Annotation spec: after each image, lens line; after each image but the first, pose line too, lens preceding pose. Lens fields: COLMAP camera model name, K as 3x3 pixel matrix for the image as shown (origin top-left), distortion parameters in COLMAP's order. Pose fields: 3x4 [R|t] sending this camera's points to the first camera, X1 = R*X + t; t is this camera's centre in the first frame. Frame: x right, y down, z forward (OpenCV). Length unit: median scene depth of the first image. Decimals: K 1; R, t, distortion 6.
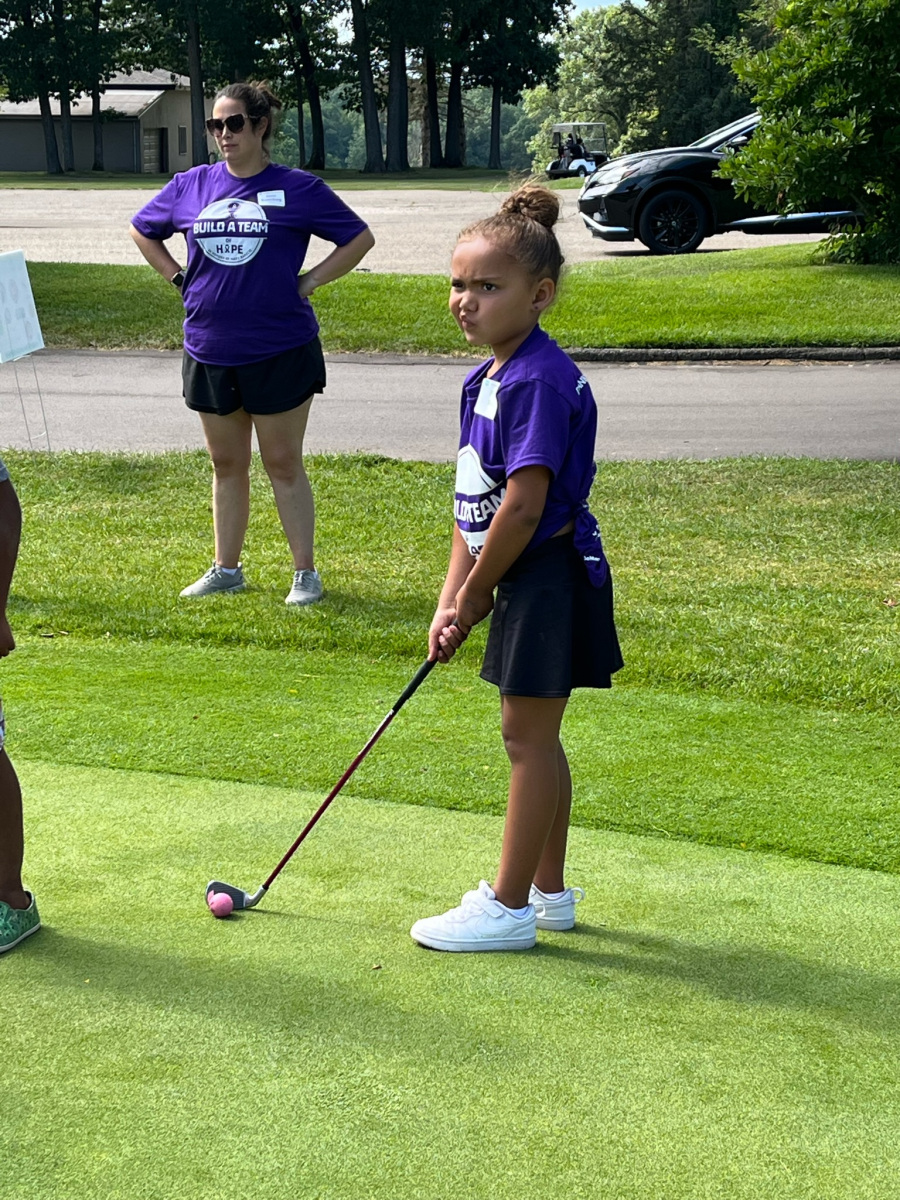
lens RADIAL K [[2173.1, 0, 464.9], [0, 2173.1, 599.9], [0, 0, 1]] dist [0.126843, -0.296225]
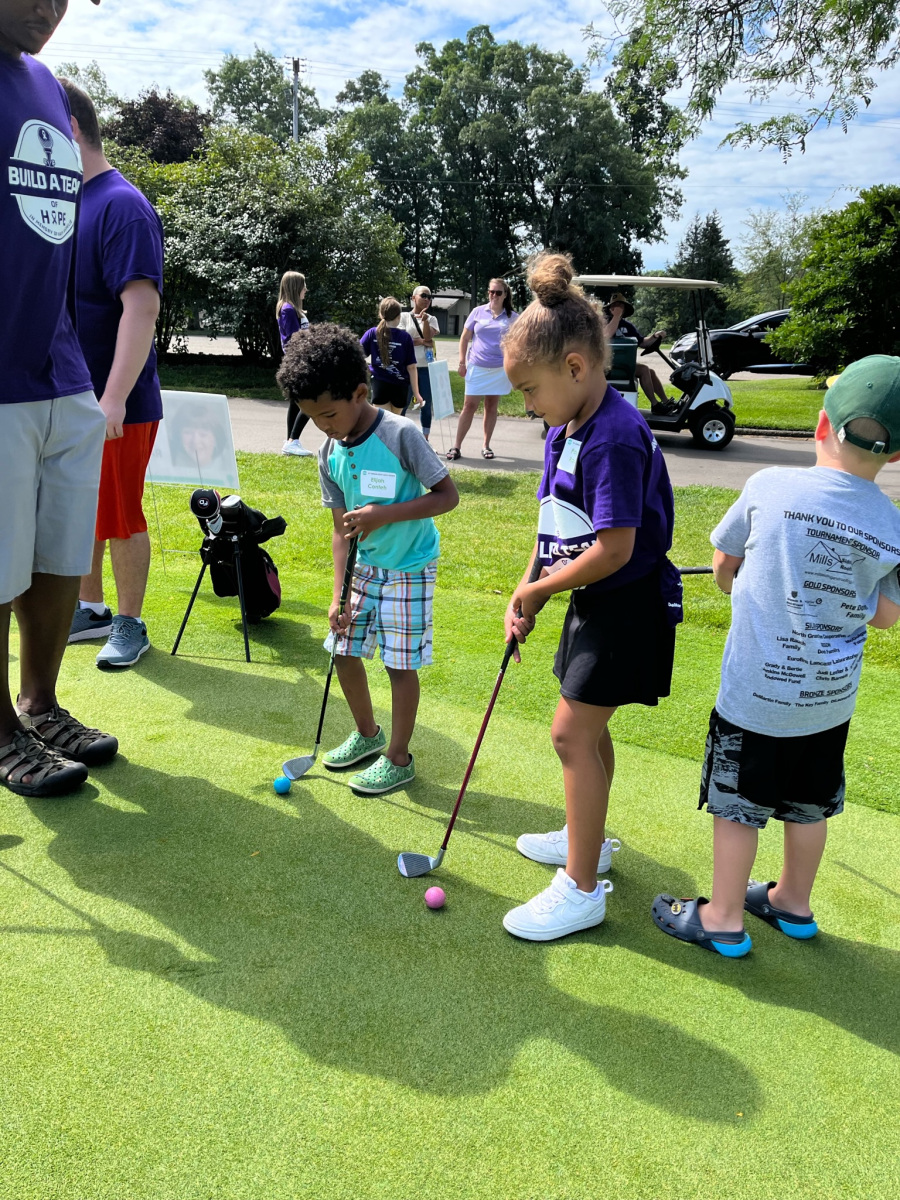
lens RADIAL K [[907.1, 0, 453.6], [0, 907.1, 593.1], [0, 0, 1]] dist [0.064427, -0.082215]
pose [[0.990487, 0.079161, -0.112554, -0.068526], [-0.070148, 0.994168, 0.081907, -0.018289], [0.118381, -0.073233, 0.990264, 0.154057]]
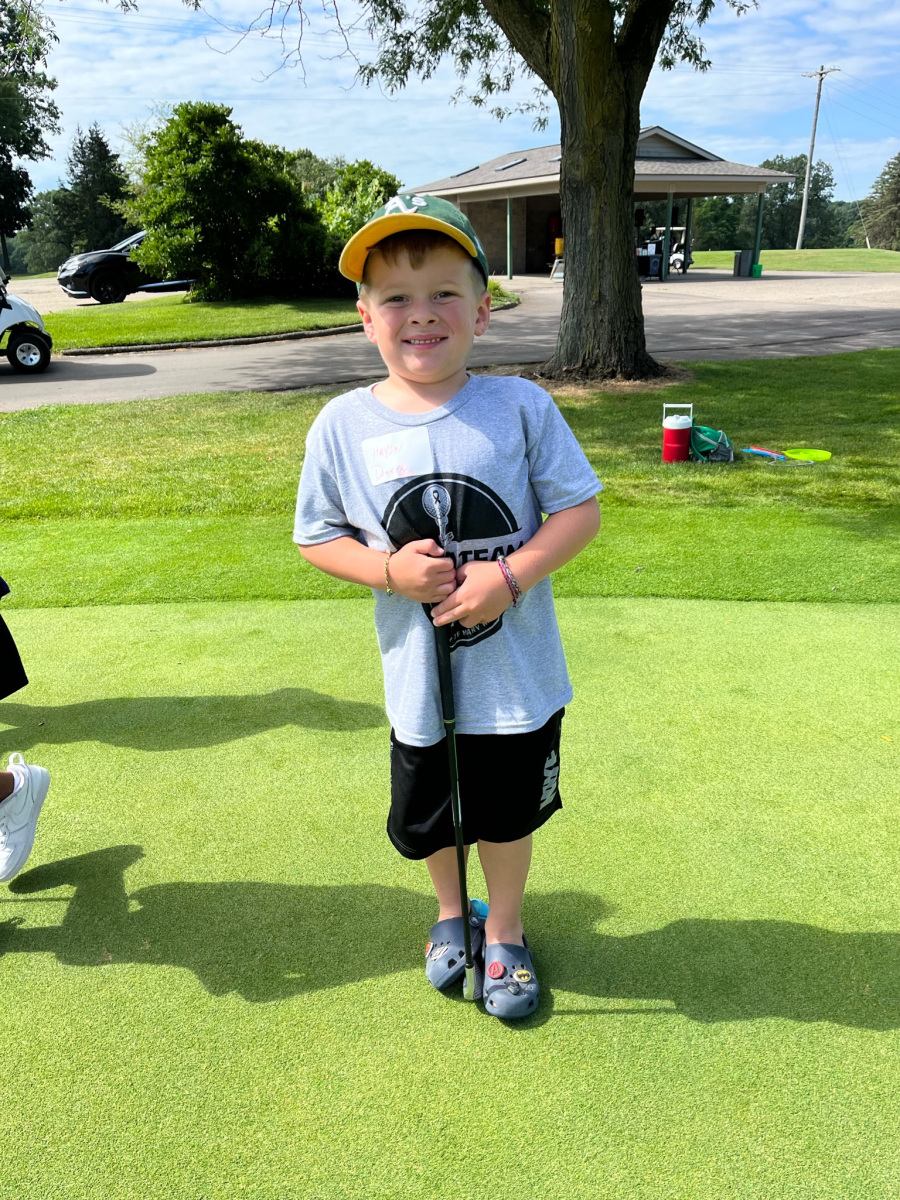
lens RADIAL K [[898.9, 0, 466.1], [0, 898.9, 613.8], [0, 0, 1]] dist [0.052891, -0.081782]
pose [[0.897678, -0.186961, 0.399024, -0.002911], [0.116045, 0.973867, 0.195237, -0.000409], [-0.425098, -0.128955, 0.895914, 0.077606]]
